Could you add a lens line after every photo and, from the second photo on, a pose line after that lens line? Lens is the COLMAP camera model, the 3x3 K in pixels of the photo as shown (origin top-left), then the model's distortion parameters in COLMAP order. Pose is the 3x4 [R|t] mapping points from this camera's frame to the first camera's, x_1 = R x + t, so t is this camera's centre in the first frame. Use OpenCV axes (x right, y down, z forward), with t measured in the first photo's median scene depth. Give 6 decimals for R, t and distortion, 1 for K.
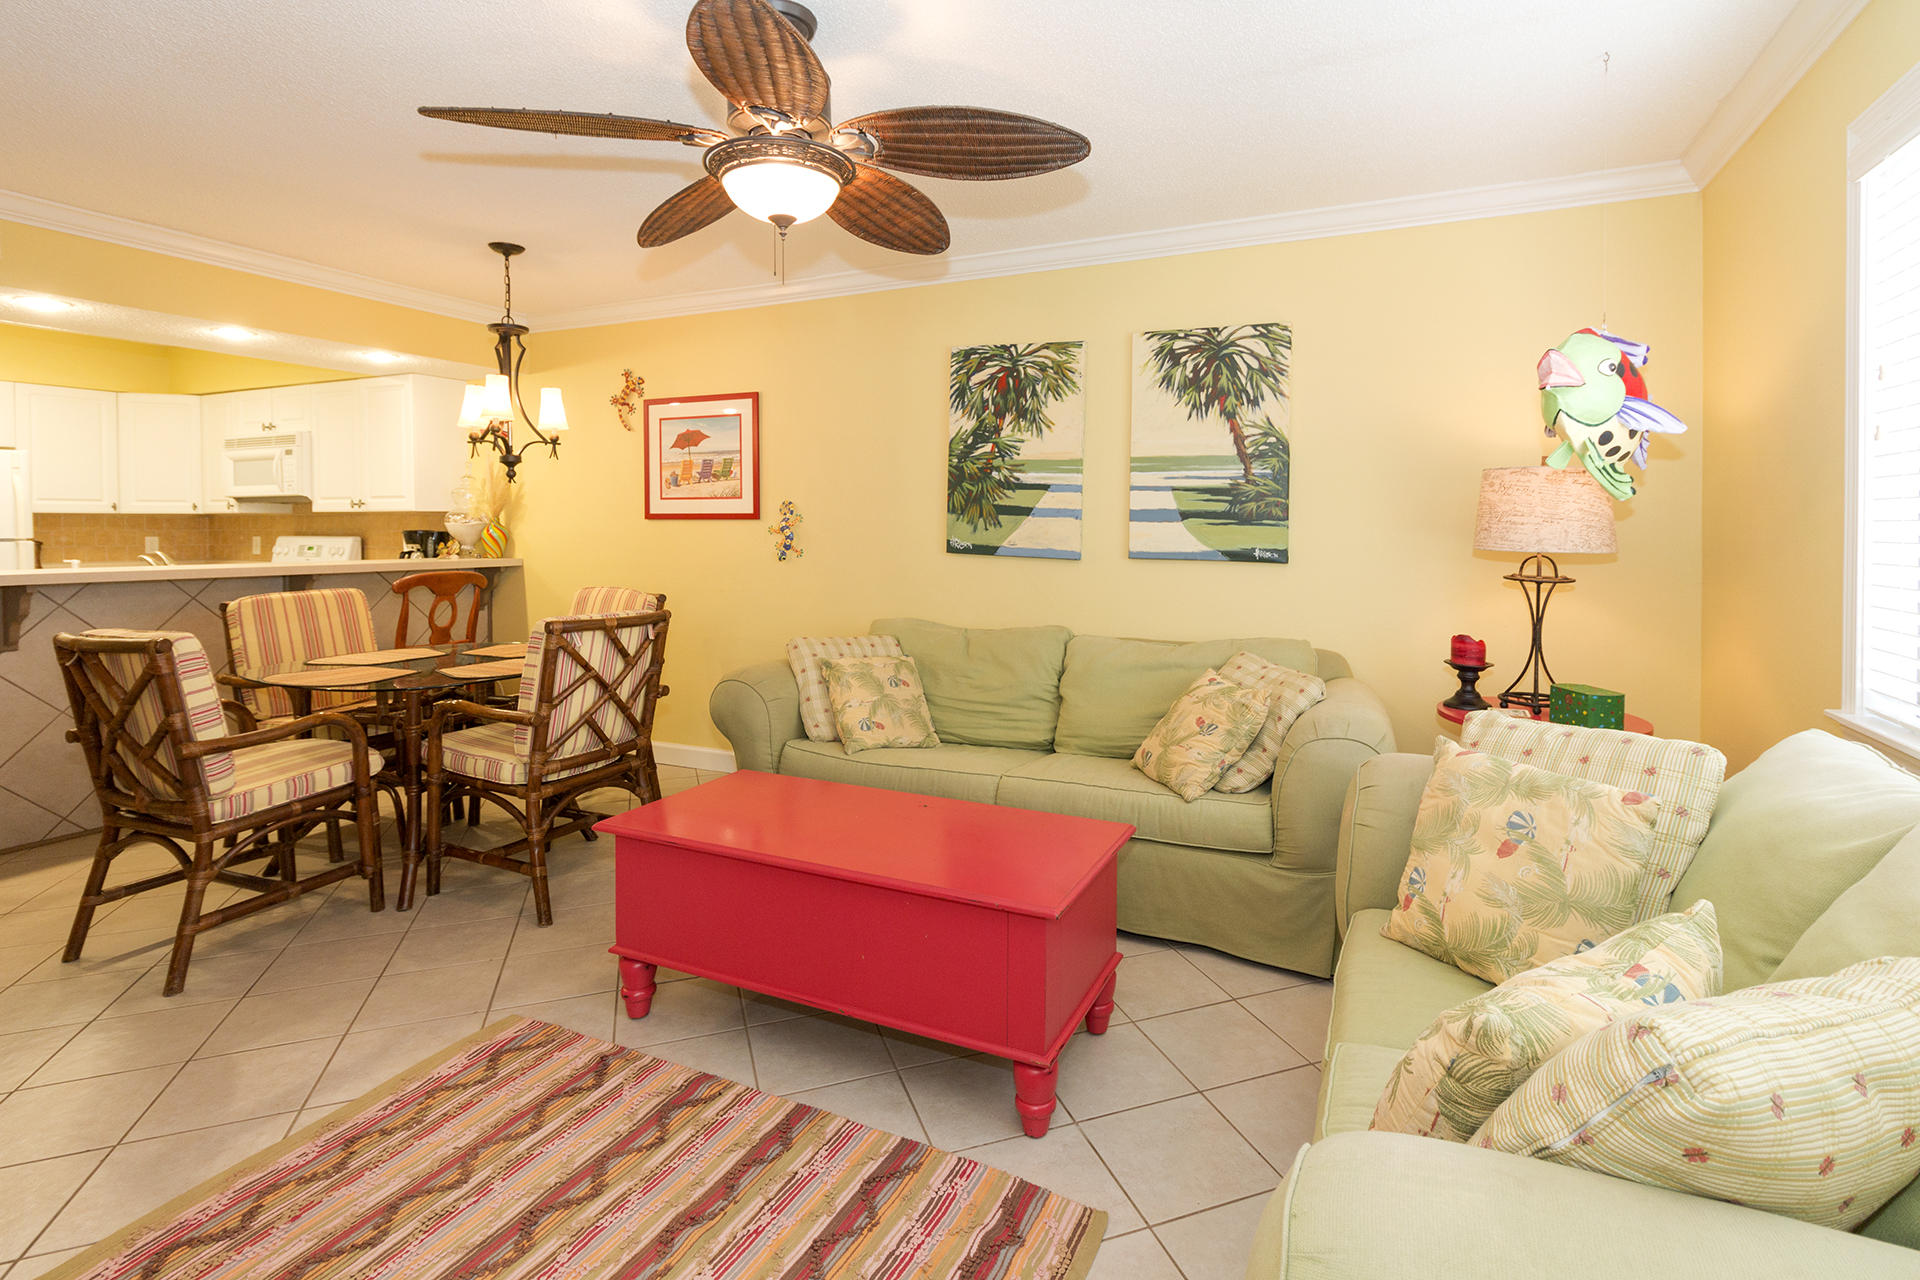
lens RADIAL K [[909.5, 0, 1005.6], [0, 909.5, 542.5], [0, 0, 1]] dist [0.001910, 0.000268]
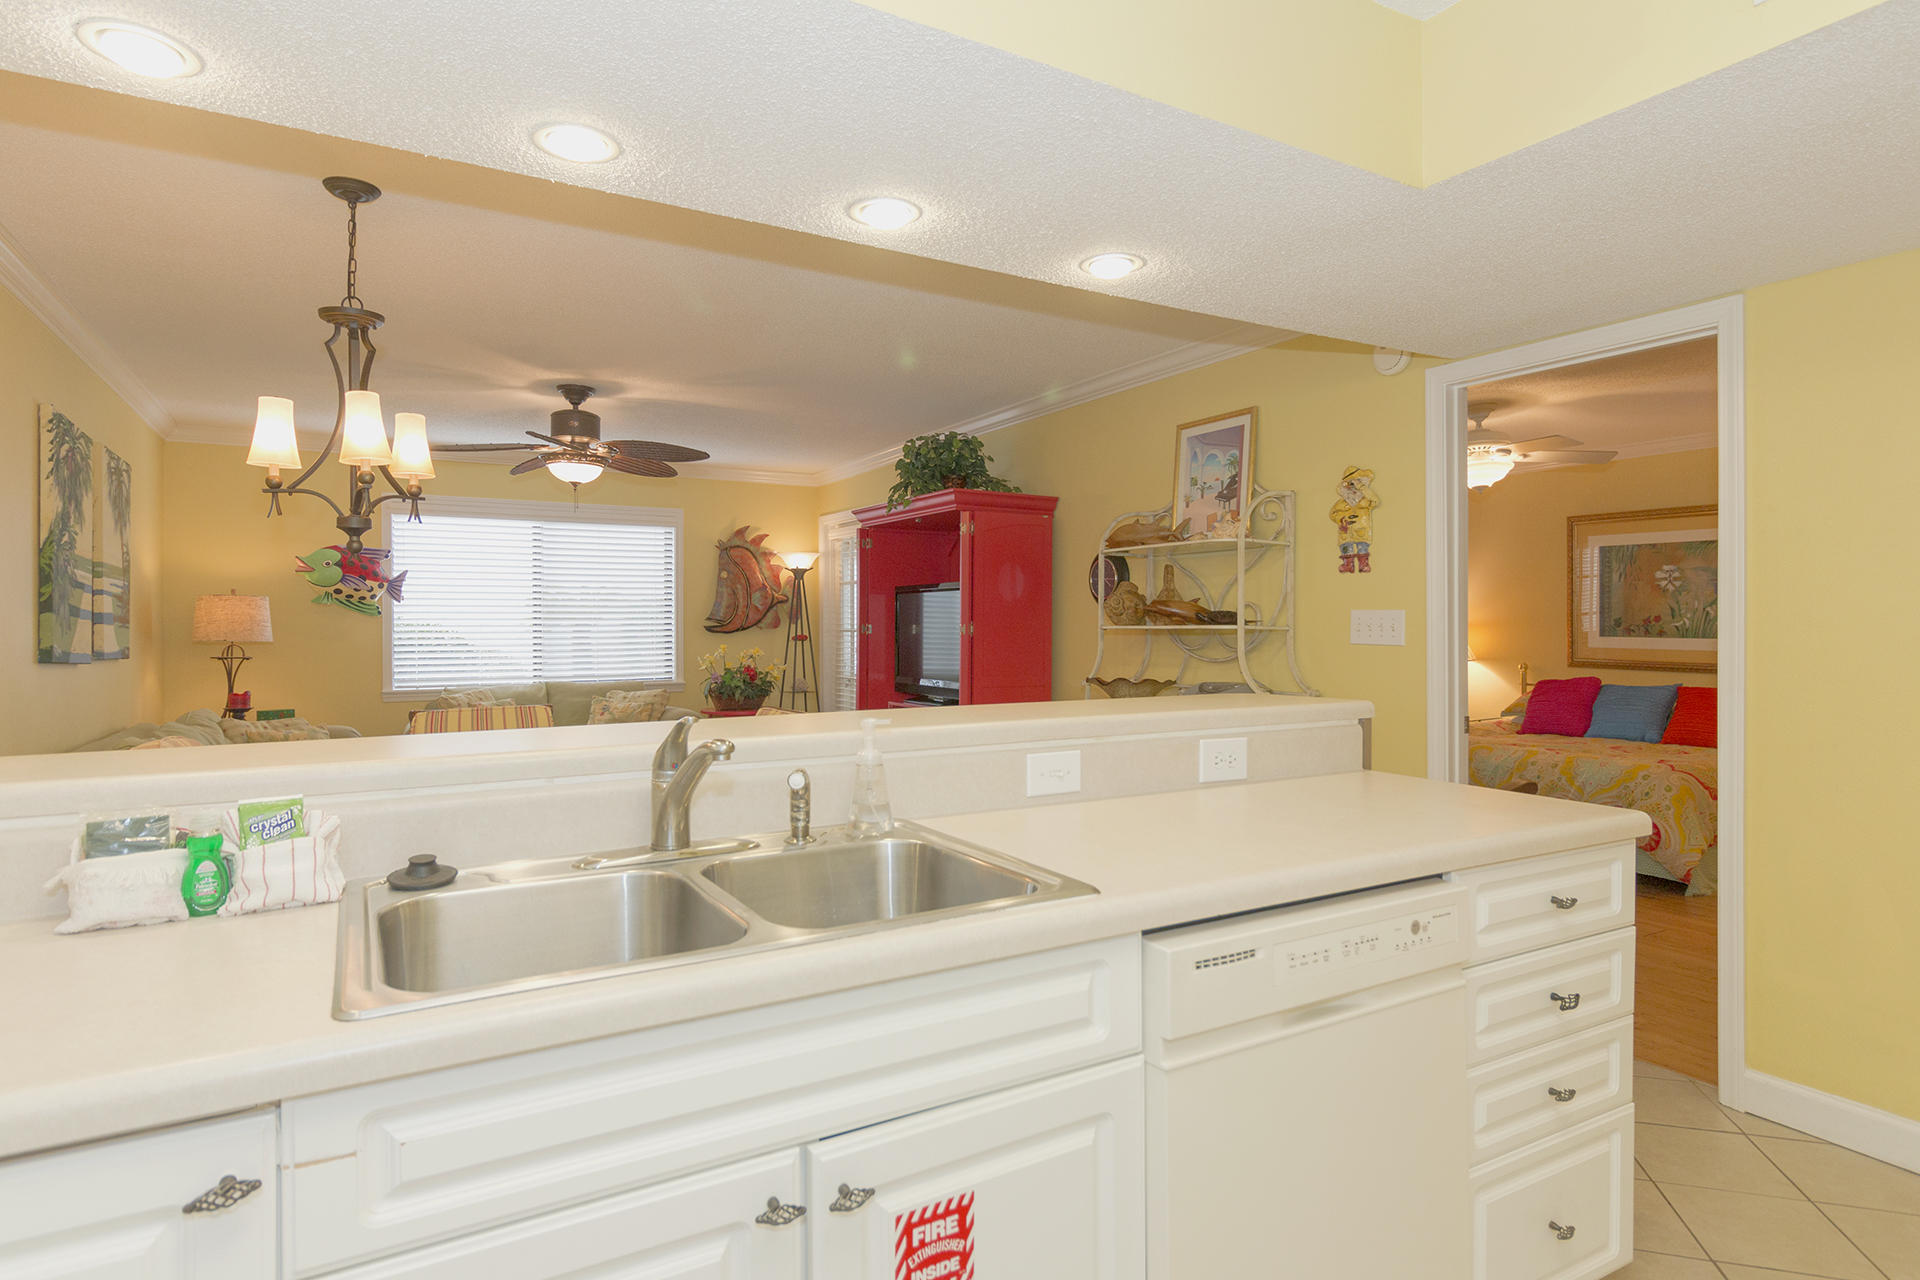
lens RADIAL K [[1033.0, 0, 941.0], [0, 1033.0, 641.5], [0, 0, 1]] dist [0.005155, 0.002024]
pose [[-0.796074, -0.007550, 0.605152, -1.261707], [0.011974, 0.999530, 0.028221, -0.023042], [-0.605081, 0.029712, -0.795610, 1.279507]]
